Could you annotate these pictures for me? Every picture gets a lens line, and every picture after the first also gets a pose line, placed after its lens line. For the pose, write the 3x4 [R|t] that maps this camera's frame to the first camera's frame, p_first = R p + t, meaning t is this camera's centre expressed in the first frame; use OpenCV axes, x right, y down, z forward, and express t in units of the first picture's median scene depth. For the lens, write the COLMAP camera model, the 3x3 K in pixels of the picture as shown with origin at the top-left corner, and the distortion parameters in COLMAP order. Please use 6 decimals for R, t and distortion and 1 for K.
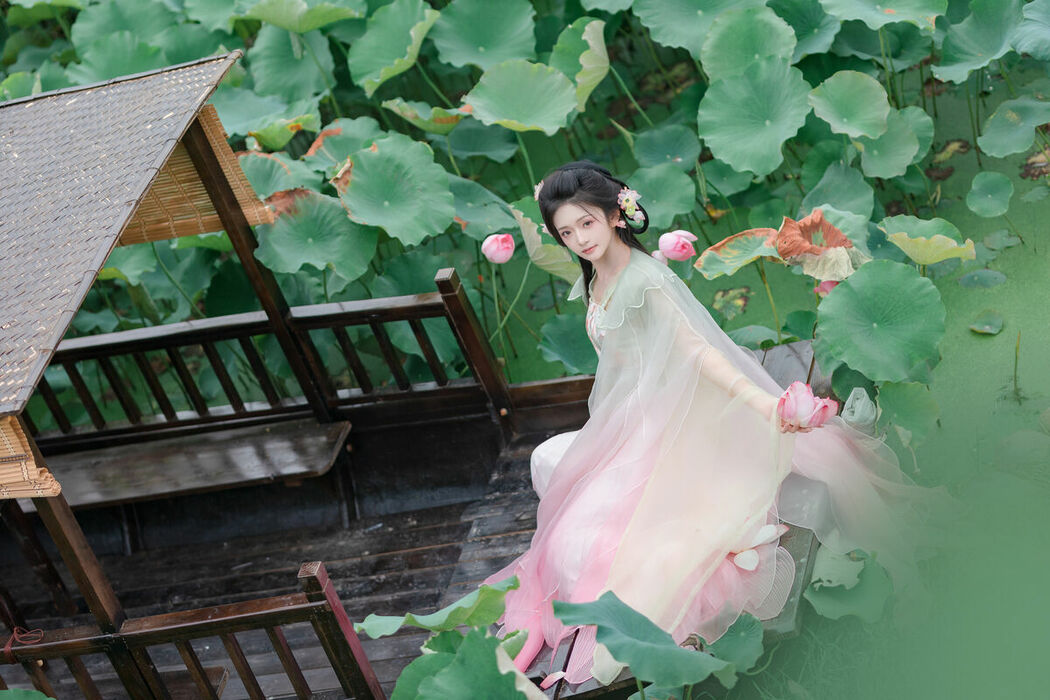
lens RADIAL K [[2507.3, 0, 546.2], [0, 2507.3, 349.2], [0, 0, 1]] dist [0.019182, 0.119040]
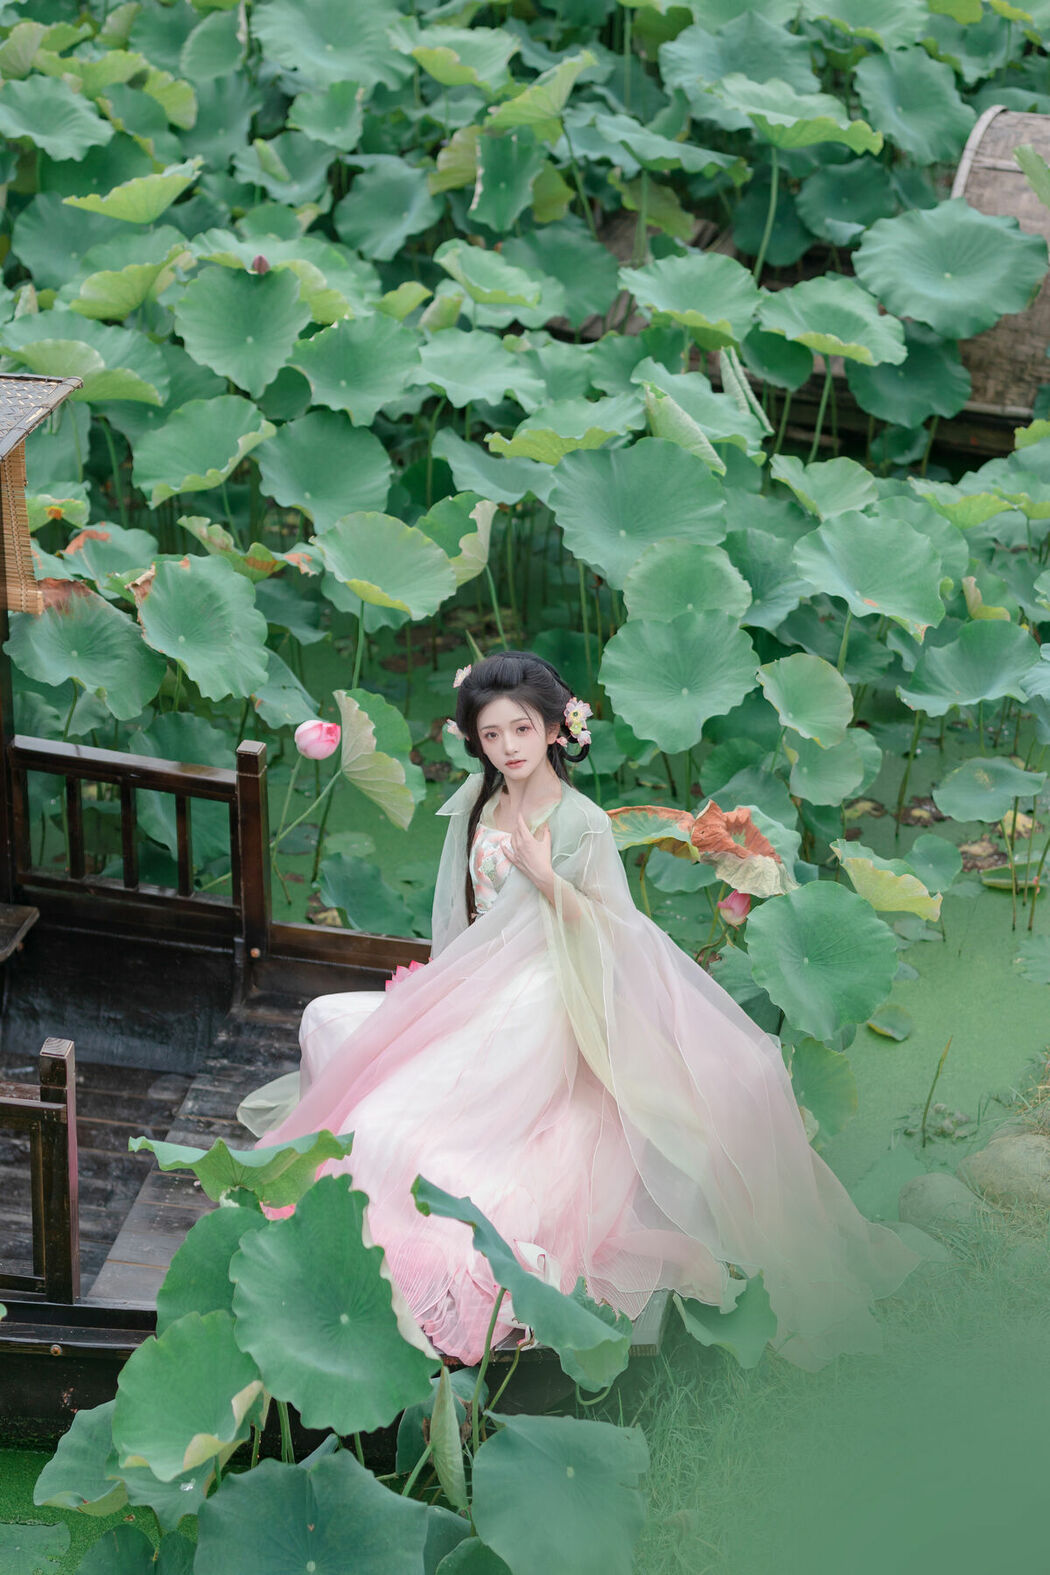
lens RADIAL K [[3844.4, 0, 507.6], [0, 3844.4, 807.3], [0, 0, 1]] dist [0.000488, 0.276337]
pose [[0.934620, 0.295878, 0.197339, -0.181624], [-0.270936, 0.951786, -0.143867, 0.125531], [-0.230391, 0.080995, 0.969722, -0.119152]]
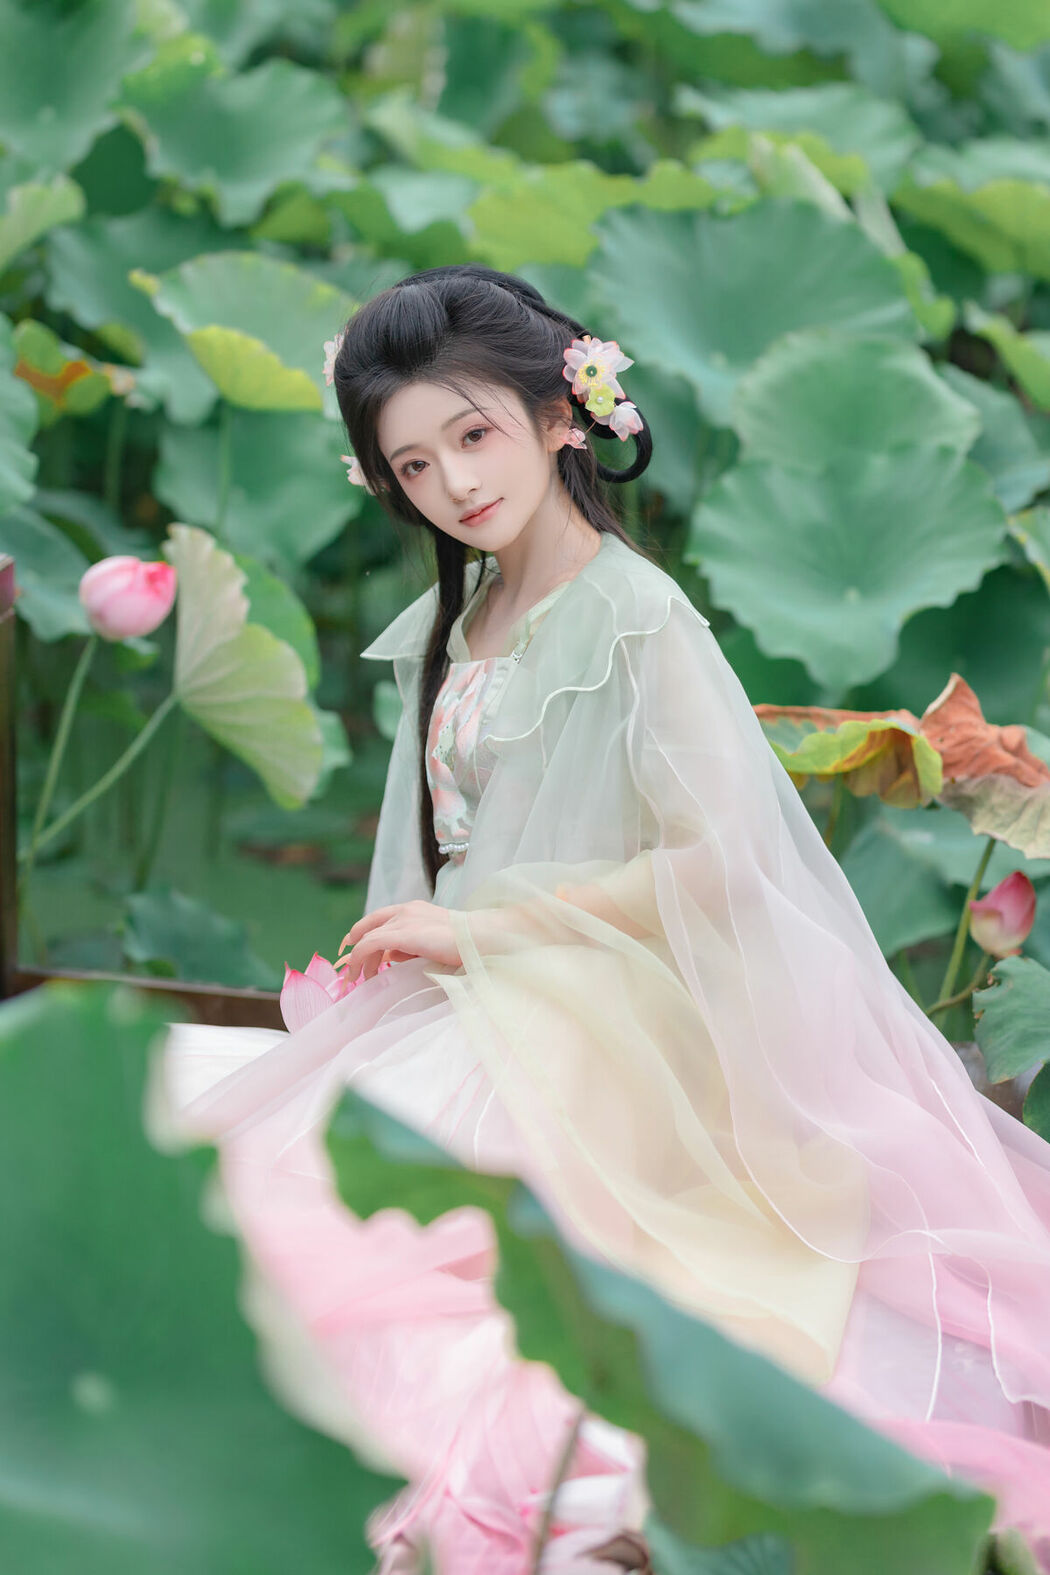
lens RADIAL K [[3716.6, 0, 568.4], [0, 3716.6, 762.2], [0, 0, 1]] dist [-0.026491, 0.554094]
pose [[0.934062, 0.328761, 0.139441, -0.025028], [-0.262792, 0.897186, -0.354961, 0.147952], [-0.241802, 0.294912, 0.924424, 0.482793]]
